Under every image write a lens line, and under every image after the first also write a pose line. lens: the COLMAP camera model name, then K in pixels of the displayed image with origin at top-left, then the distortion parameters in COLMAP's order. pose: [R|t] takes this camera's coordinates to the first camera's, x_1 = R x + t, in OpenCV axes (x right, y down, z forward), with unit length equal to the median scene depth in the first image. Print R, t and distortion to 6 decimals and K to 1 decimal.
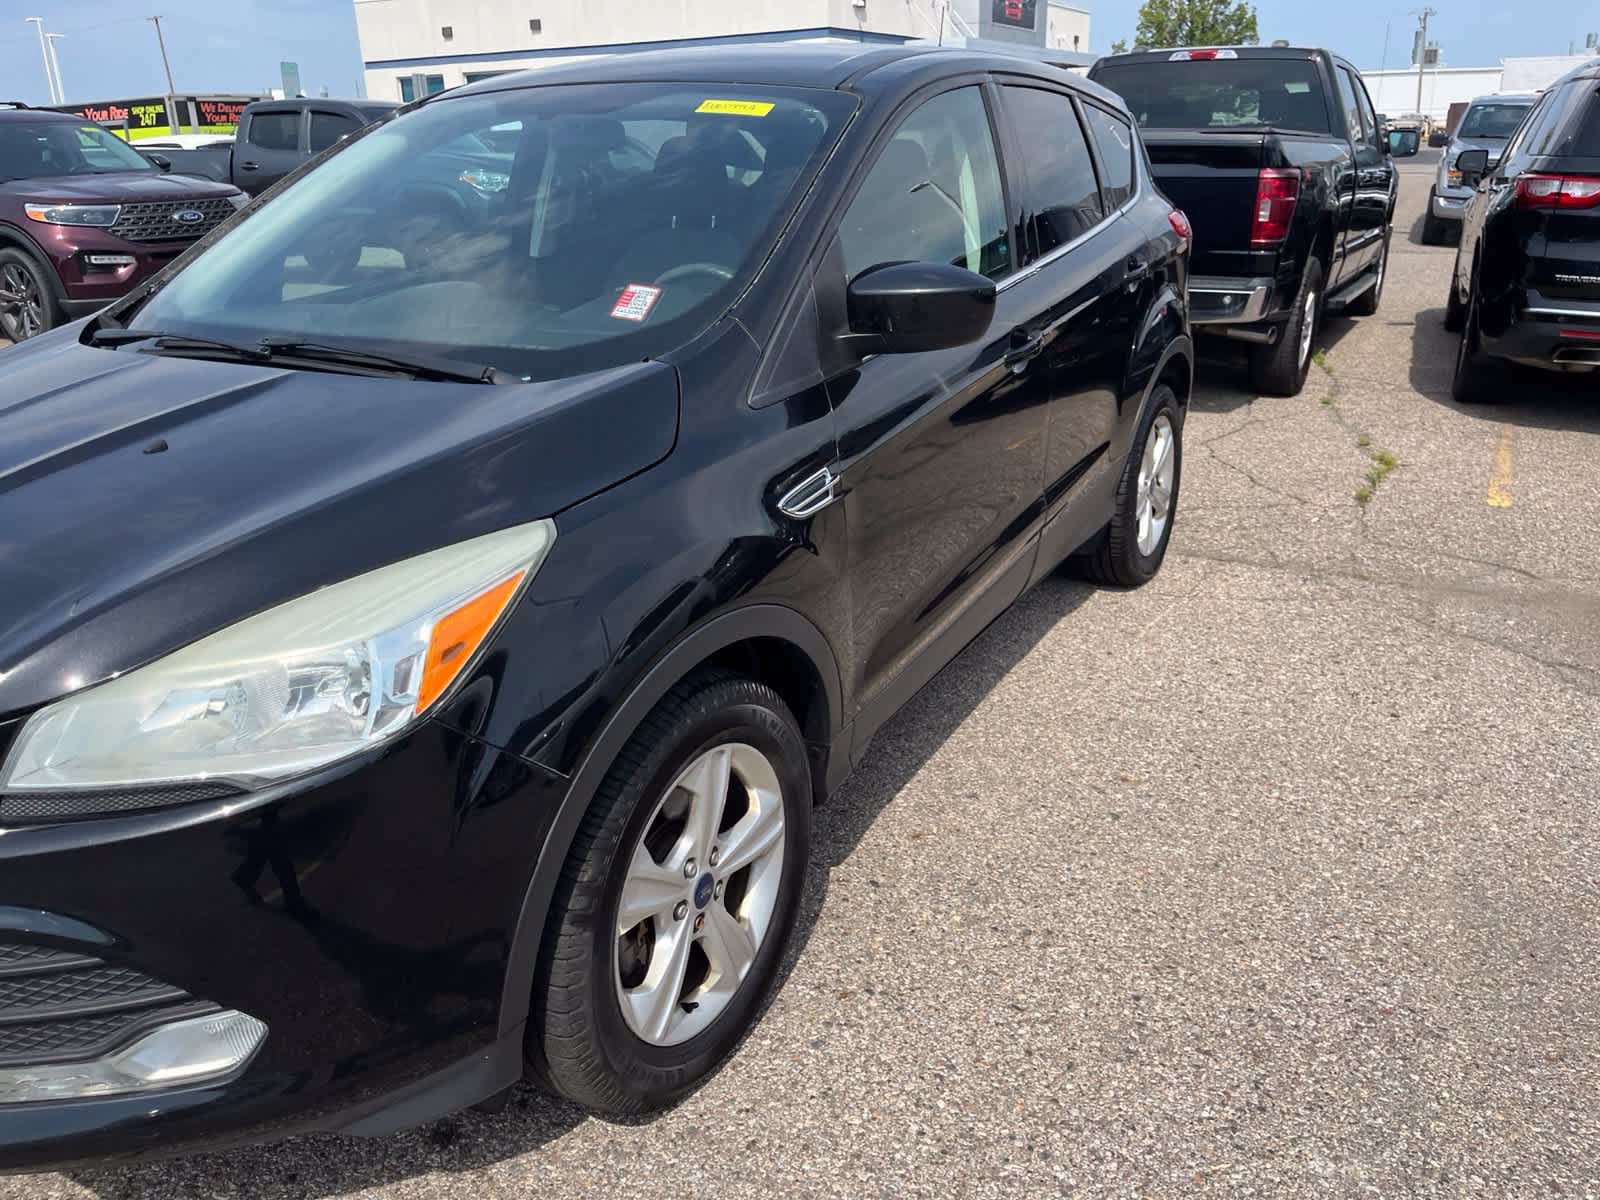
lens RADIAL K [[1310.9, 0, 835.1], [0, 1310.9, 617.6], [0, 0, 1]] dist [0.077485, -0.139311]
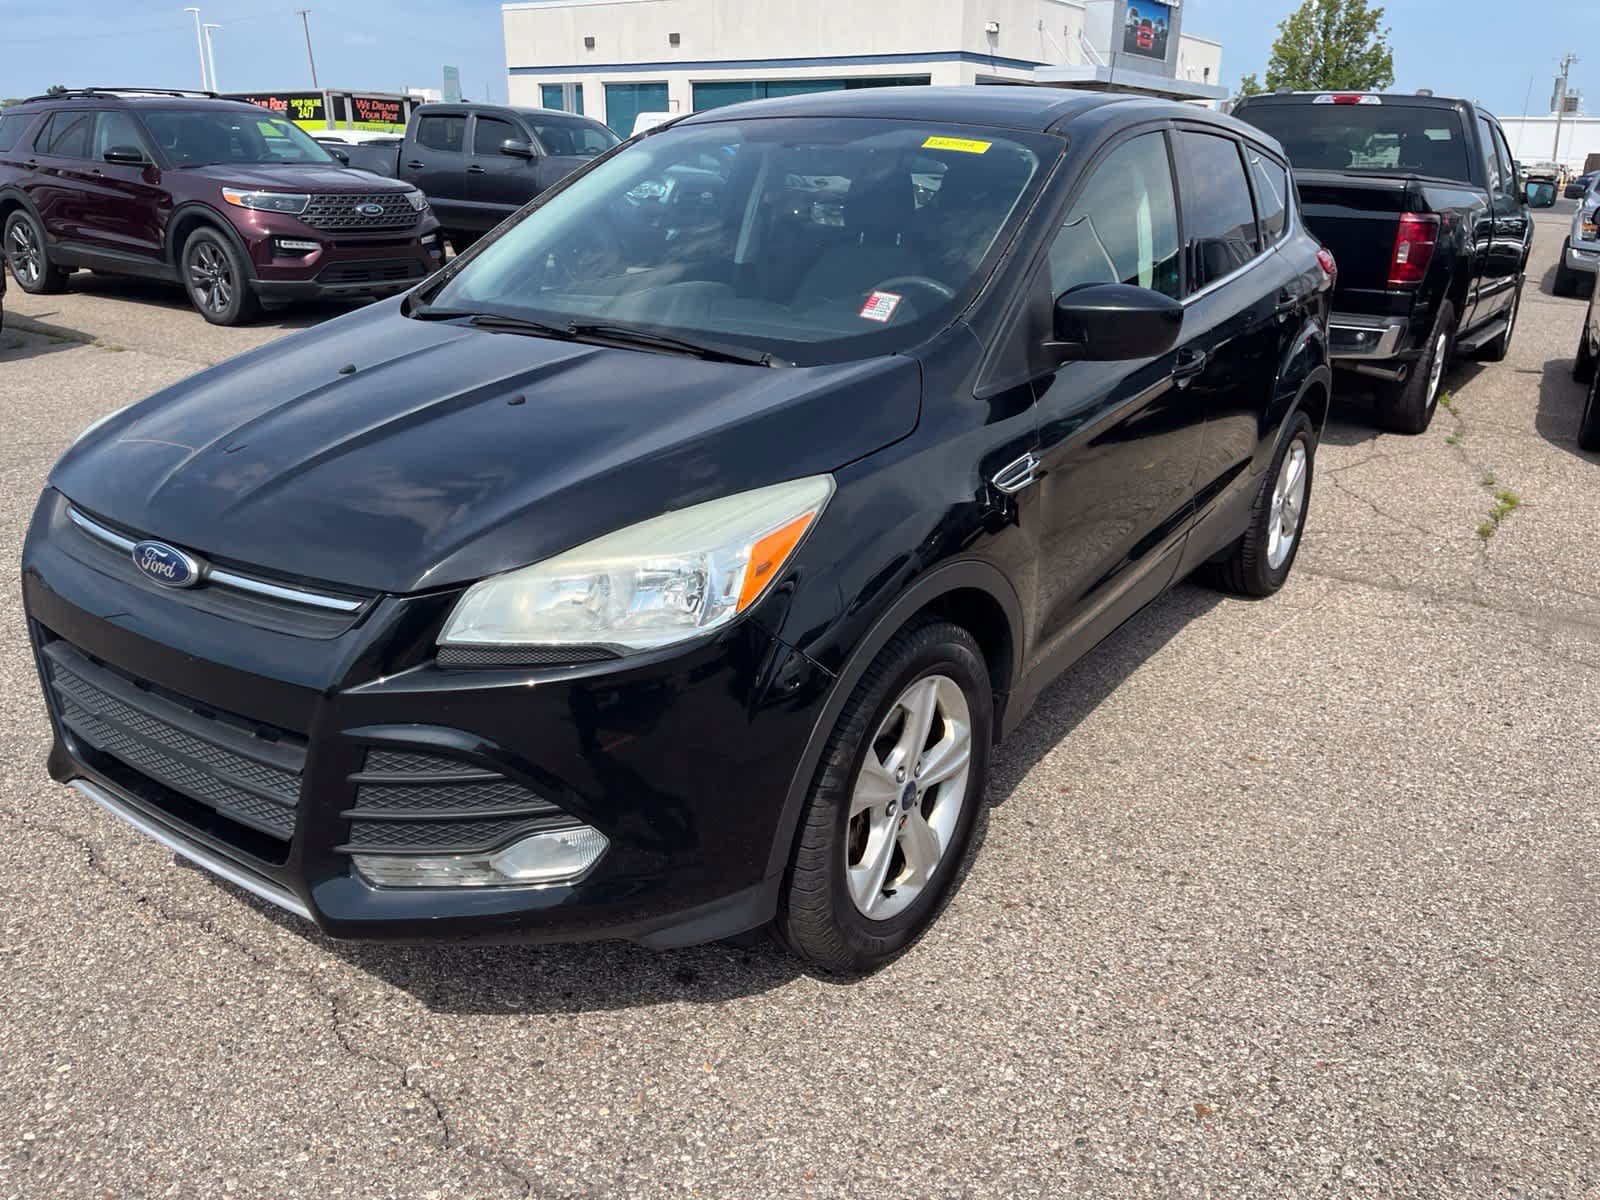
lens RADIAL K [[1342.6, 0, 799.9], [0, 1342.6, 621.1], [0, 0, 1]] dist [0.086469, -0.161503]
pose [[0.994681, 0.069865, -0.075692, -0.072276], [-0.071006, 0.997398, -0.012494, 0.043767], [0.074622, 0.017802, 0.997053, -0.146463]]
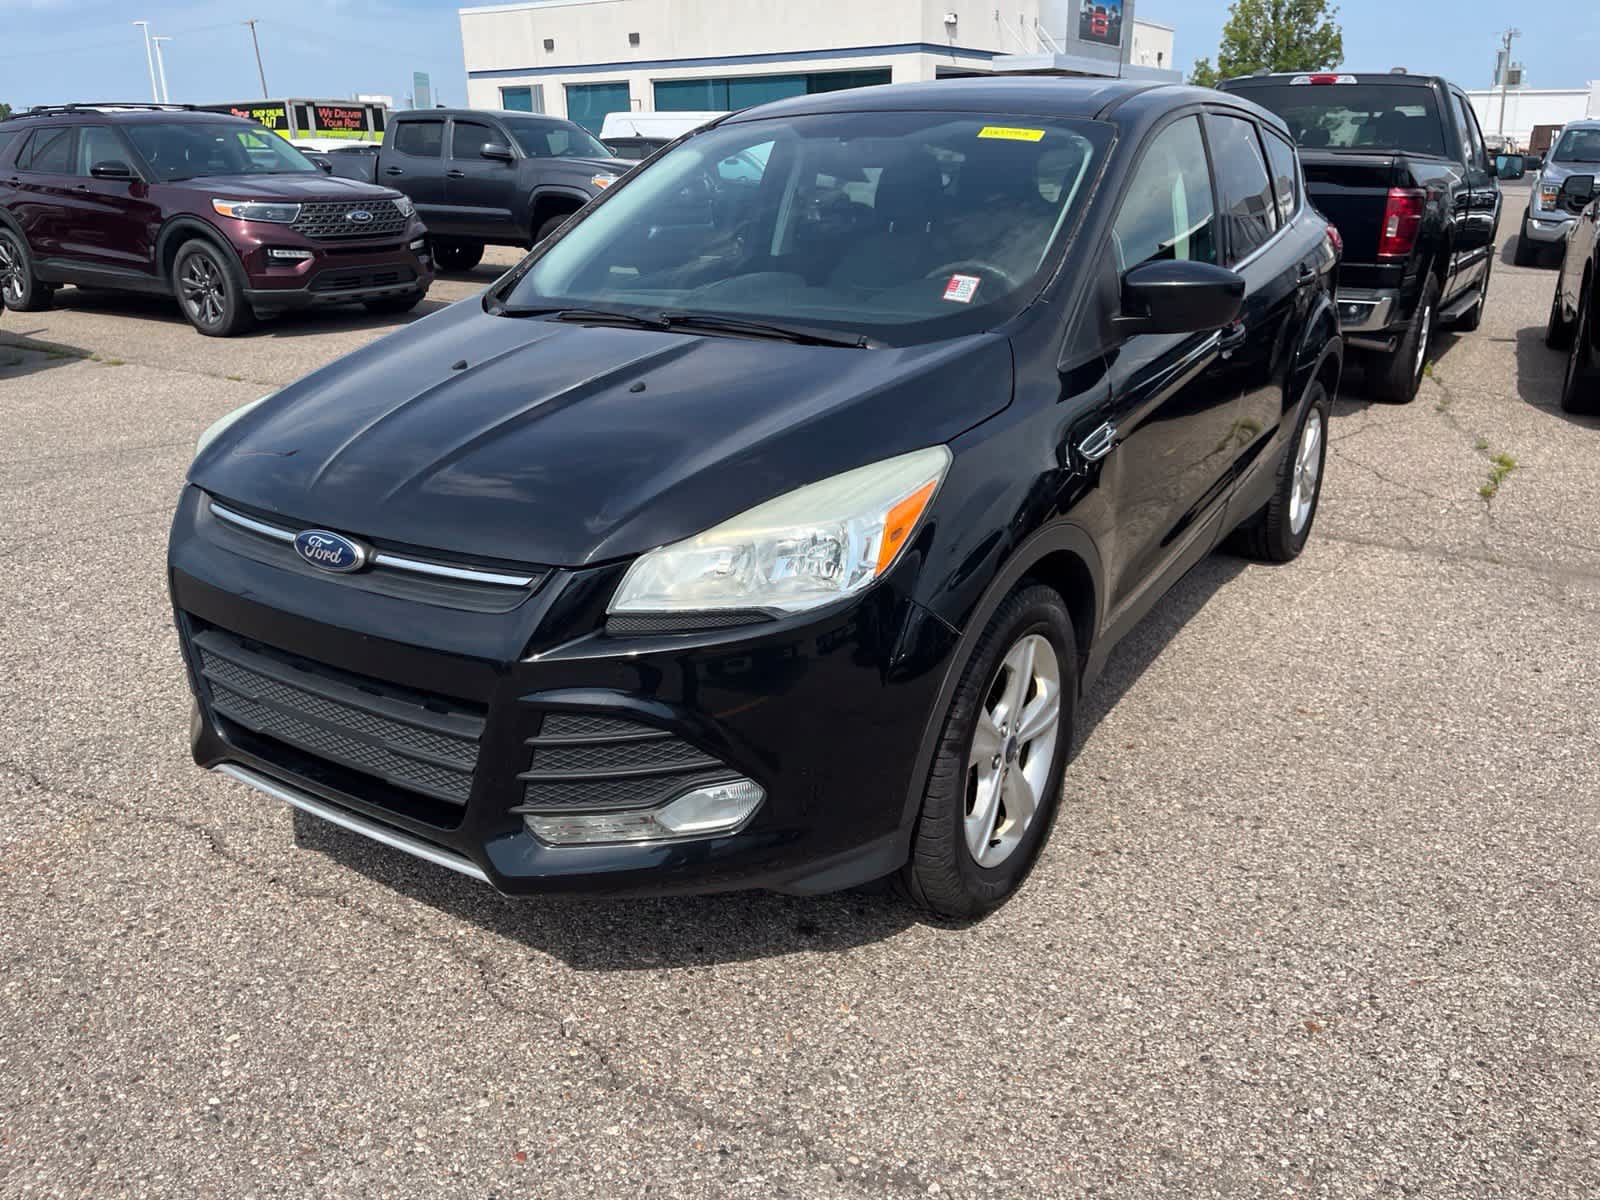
lens RADIAL K [[1356.1, 0, 783.9], [0, 1356.1, 615.3], [0, 0, 1]] dist [0.081807, -0.158281]
pose [[0.998076, 0.032395, -0.052868, -0.156450], [-0.033350, 0.999295, -0.017266, 0.066720], [0.052271, 0.018996, 0.998452, -0.201331]]
